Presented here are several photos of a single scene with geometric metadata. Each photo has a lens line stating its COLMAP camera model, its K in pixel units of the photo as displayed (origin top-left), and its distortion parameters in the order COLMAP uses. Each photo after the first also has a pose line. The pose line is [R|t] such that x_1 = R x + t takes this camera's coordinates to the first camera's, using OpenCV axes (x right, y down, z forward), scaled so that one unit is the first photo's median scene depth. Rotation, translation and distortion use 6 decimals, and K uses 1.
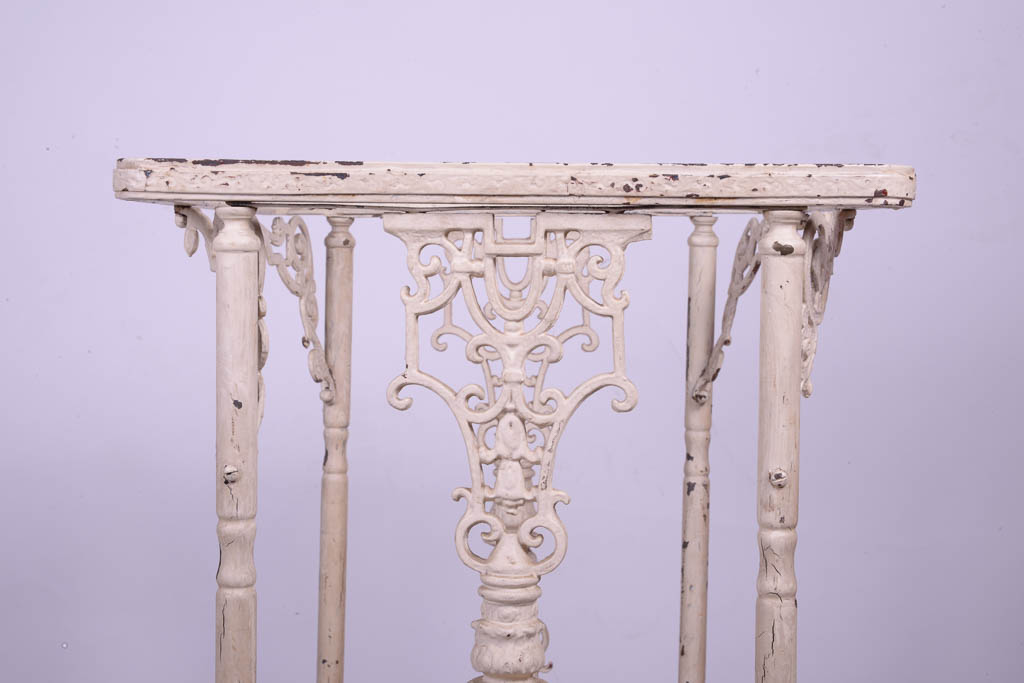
lens RADIAL K [[1750.8, 0, 512.0], [0, 1750.8, 341.5], [0, 0, 1]] dist [0.122664, 0.082628]
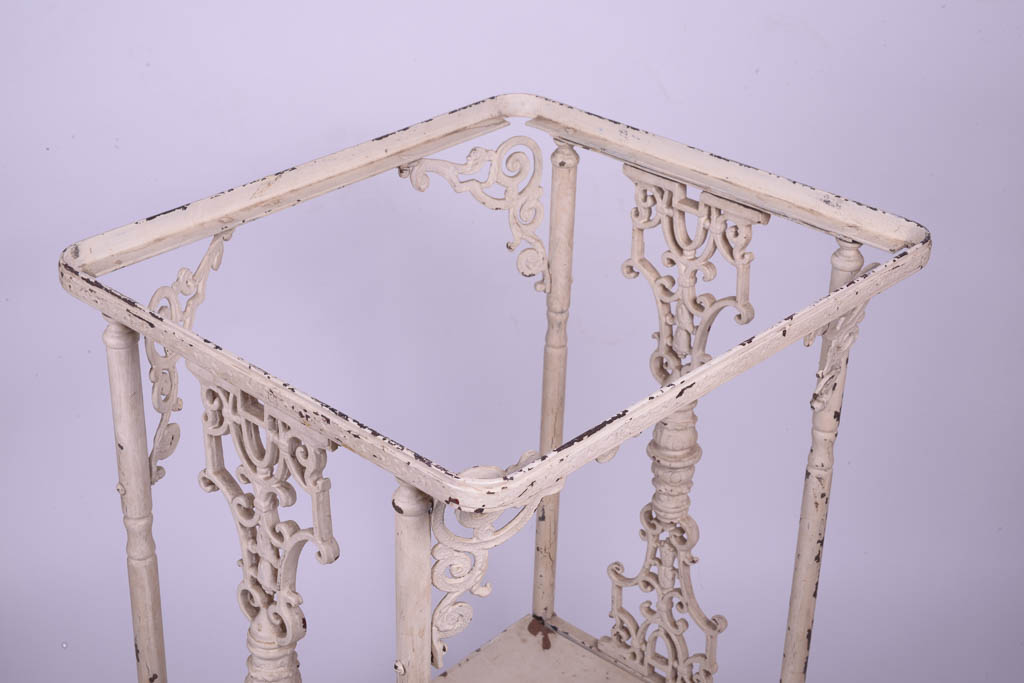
lens RADIAL K [[1763.2, 0, 512.0], [0, 1763.2, 341.5], [0, 0, 1]] dist [0.099632, 0.083702]
pose [[0.742632, 0.327736, -0.584027, 0.826782], [-0.056960, 0.899823, 0.432521, -0.636711], [0.667273, -0.287938, 0.686905, 0.291409]]
